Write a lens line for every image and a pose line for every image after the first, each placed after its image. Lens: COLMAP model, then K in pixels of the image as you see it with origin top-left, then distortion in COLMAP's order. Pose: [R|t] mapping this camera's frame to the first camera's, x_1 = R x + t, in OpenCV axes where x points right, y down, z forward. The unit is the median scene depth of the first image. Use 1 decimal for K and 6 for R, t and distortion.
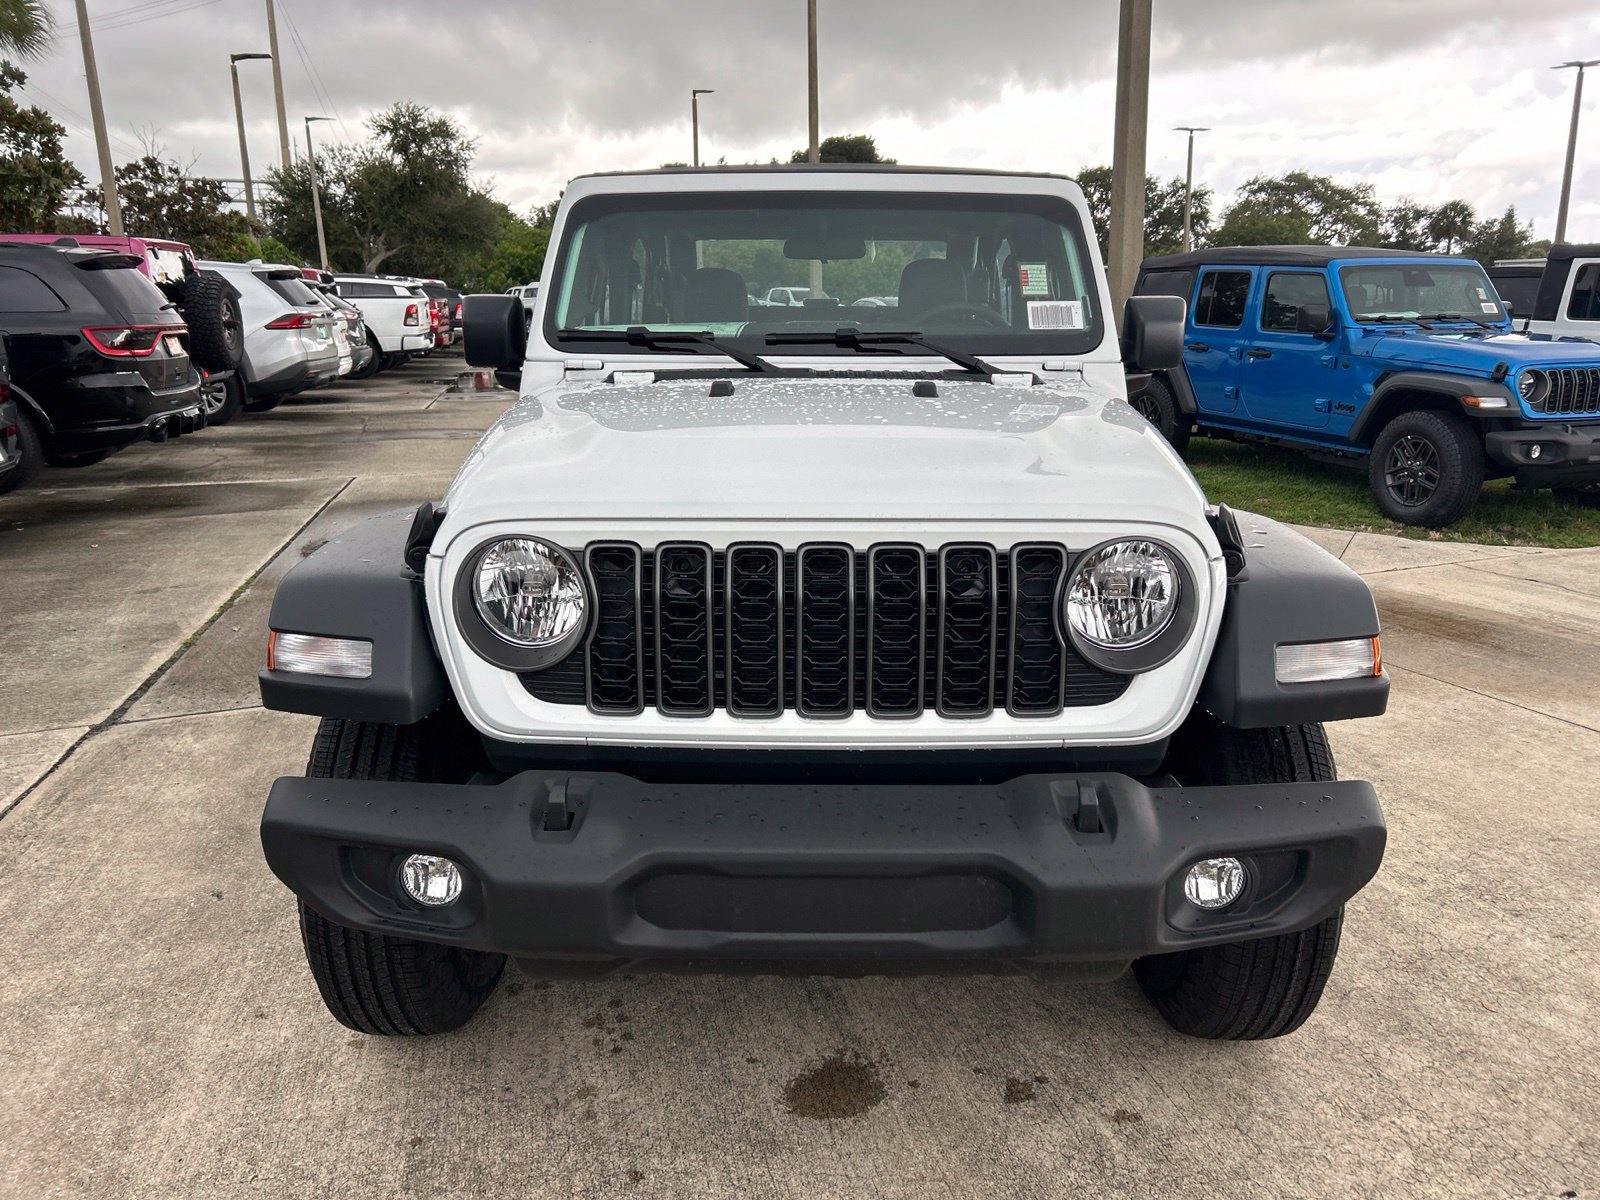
lens RADIAL K [[1208.7, 0, 809.8], [0, 1208.7, 602.7], [0, 0, 1]] dist [0.010960, -0.001544]
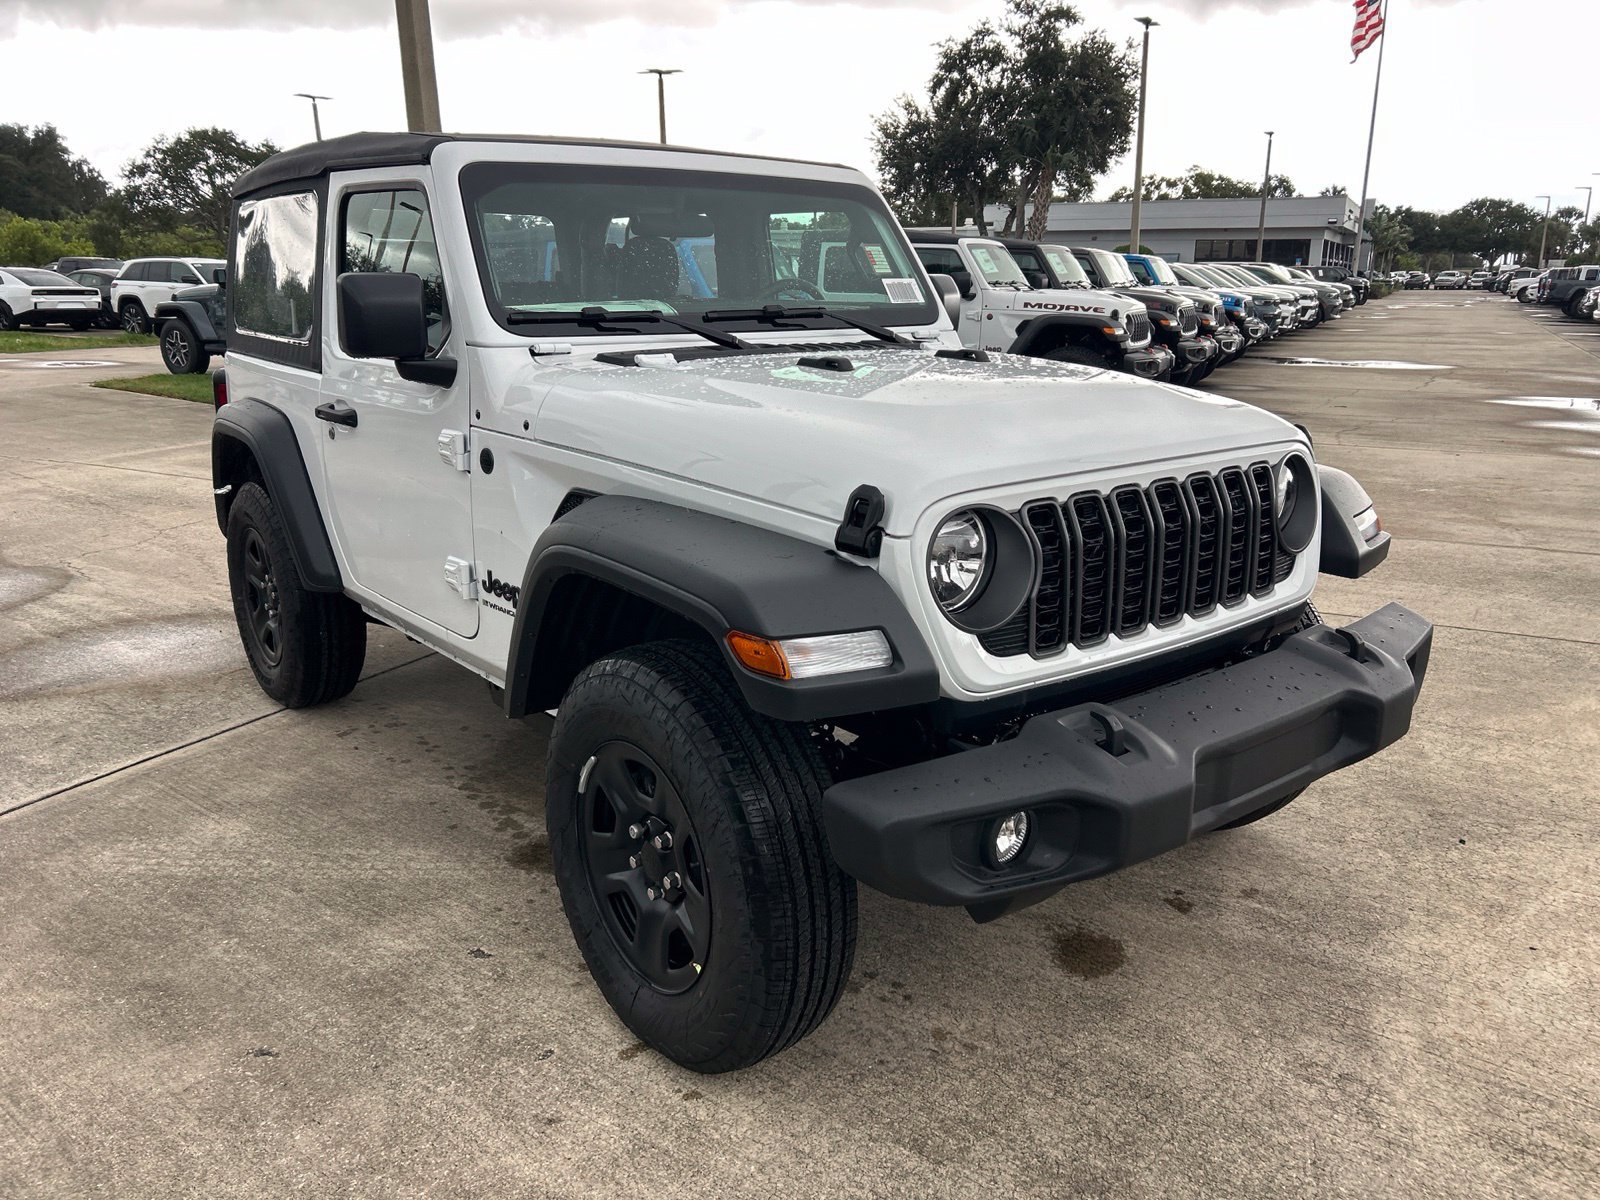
lens RADIAL K [[1207.8, 0, 804.6], [0, 1207.8, 583.6], [0, 0, 1]] dist [0.014475, -0.008053]
pose [[0.780848, -0.156427, 0.604819, -0.696377], [0.152270, 0.986601, 0.058581, -0.050296], [-0.605879, 0.046352, 0.794205, 0.179187]]
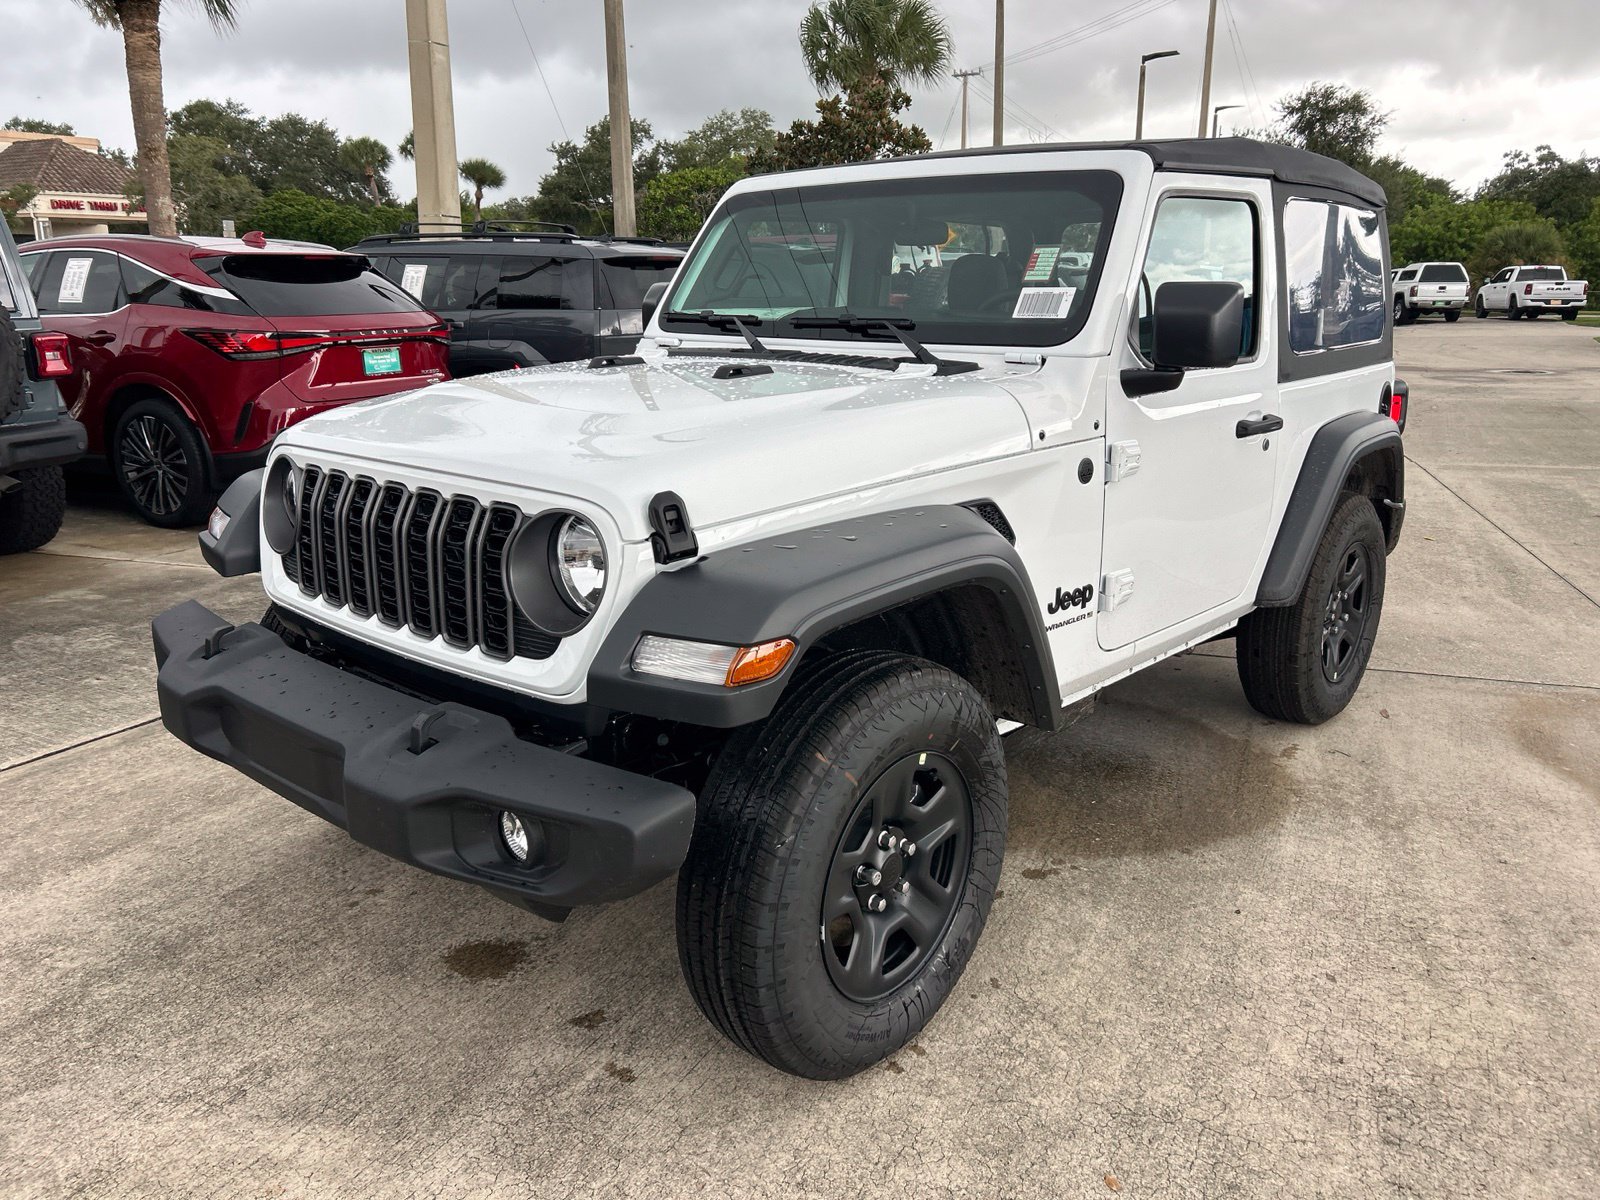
lens RADIAL K [[1203.4, 0, 801.3], [0, 1203.4, 590.3], [0, 0, 1]] dist [0.031121, -0.031838]
pose [[0.754596, 0.160634, -0.636224, 0.772440], [-0.158741, 0.985463, 0.060535, -0.056952], [0.636699, 0.055315, 0.769126, 0.221479]]
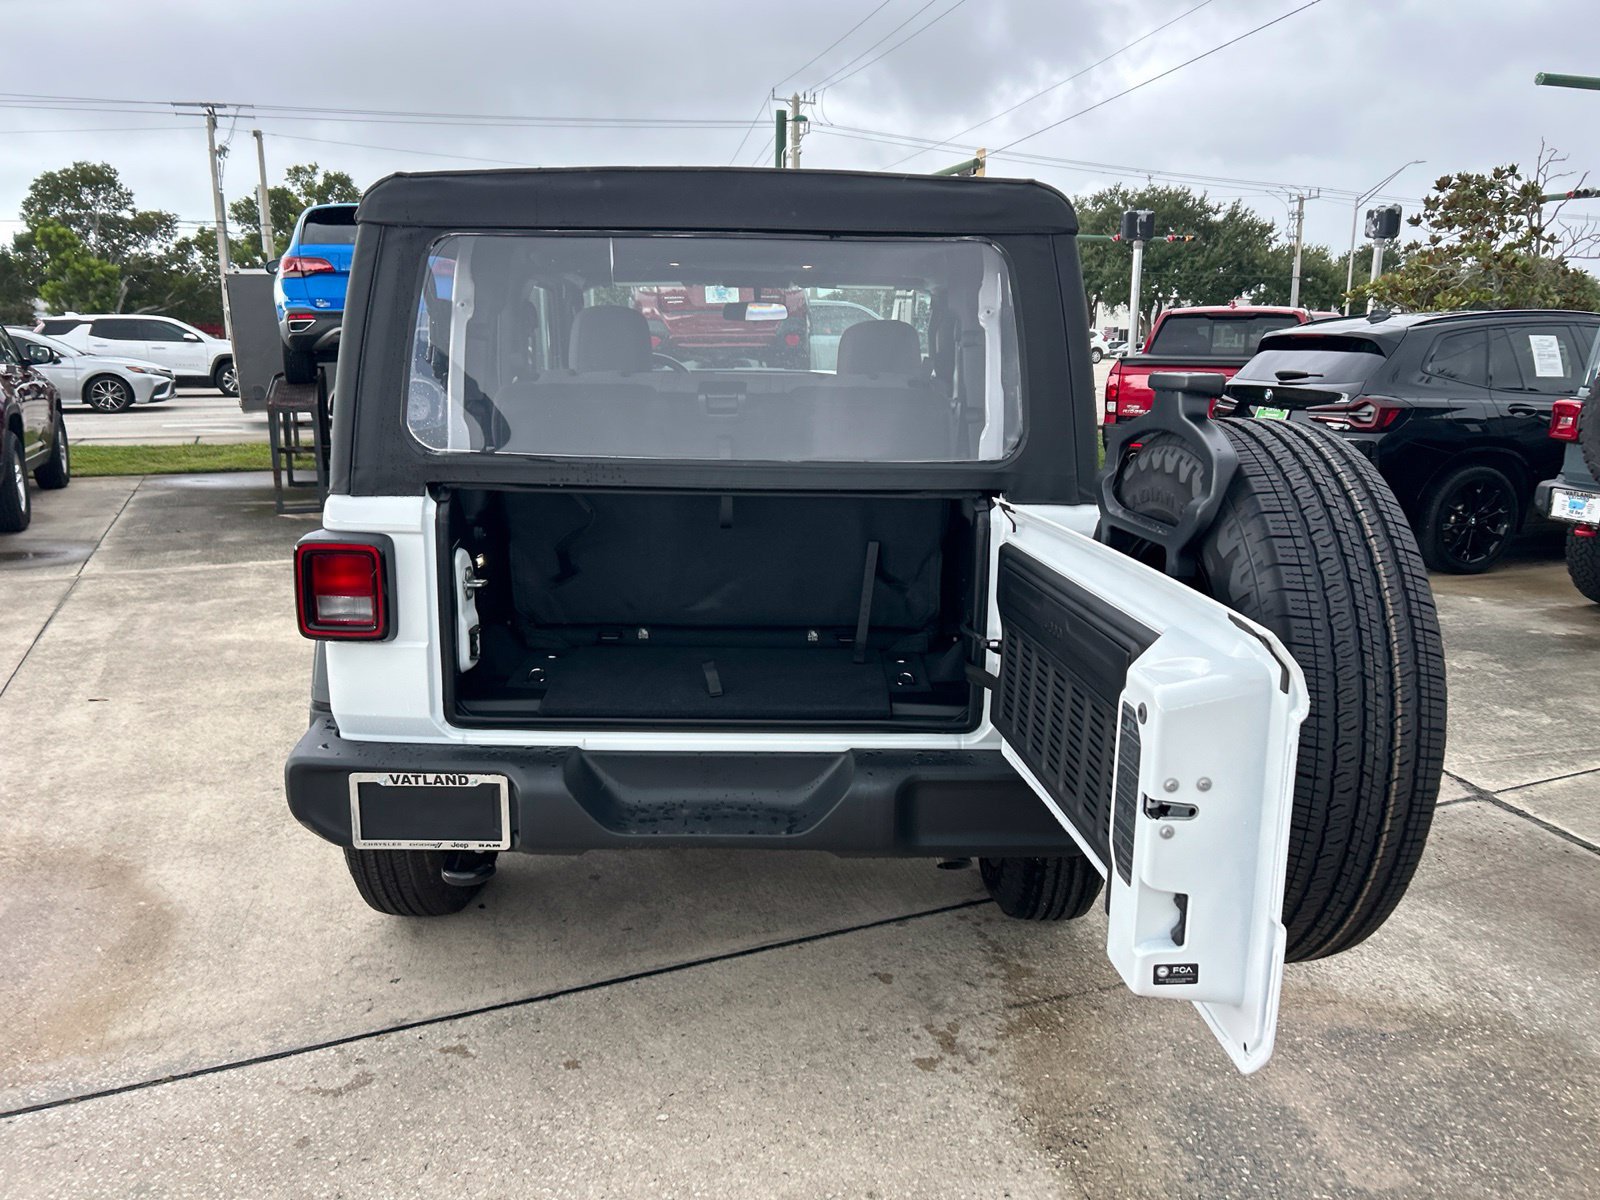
lens RADIAL K [[1214.8, 0, 810.0], [0, 1214.8, 579.9], [0, 0, 1]] dist [0.035963, -0.035917]
pose [[-0.999928, -0.011714, -0.002406, -0.054790], [-0.011615, 0.903426, 0.428587, -0.713915], [-0.002847, 0.428584, -0.903497, 2.759853]]
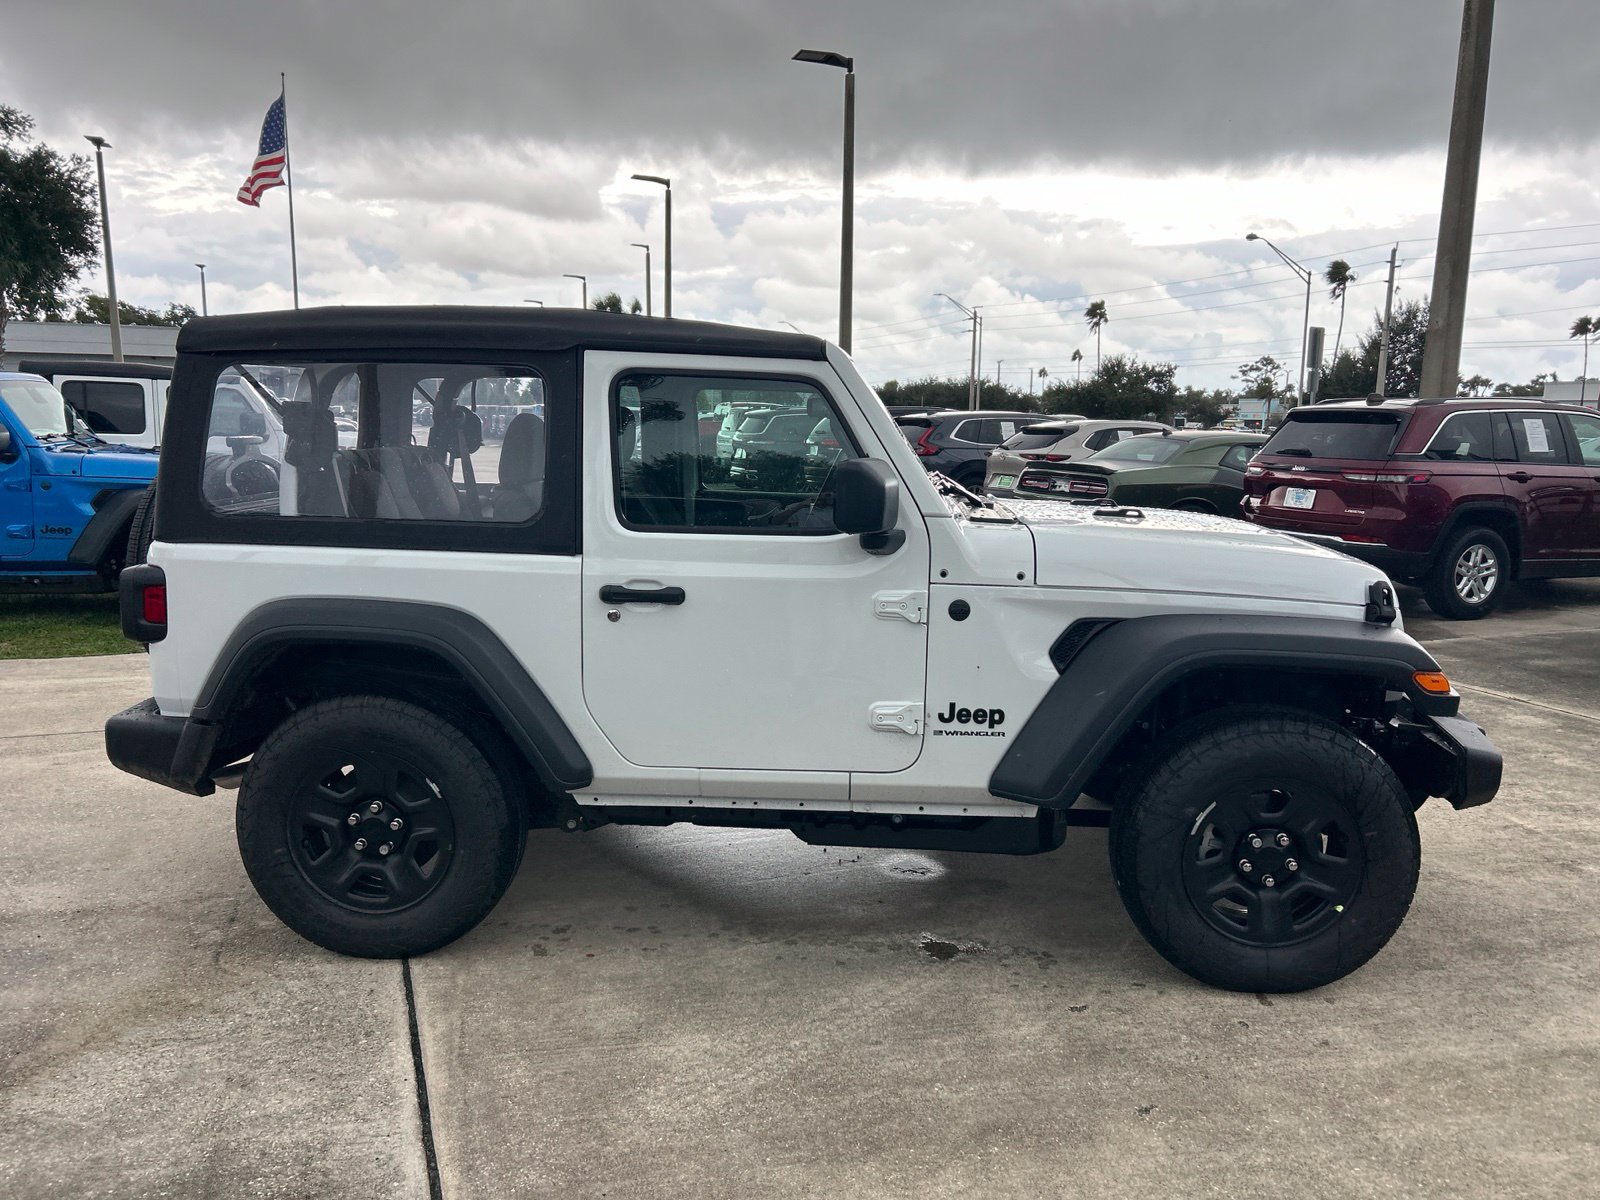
lens RADIAL K [[1203.4, 0, 801.3], [0, 1203.4, 590.3], [0, 0, 1]] dist [0.031121, -0.031838]
pose [[0.057116, -0.148152, 0.987314, -1.468655], [0.229288, 0.964441, 0.131455, -0.346370], [-0.971681, 0.218871, 0.089055, 1.181682]]
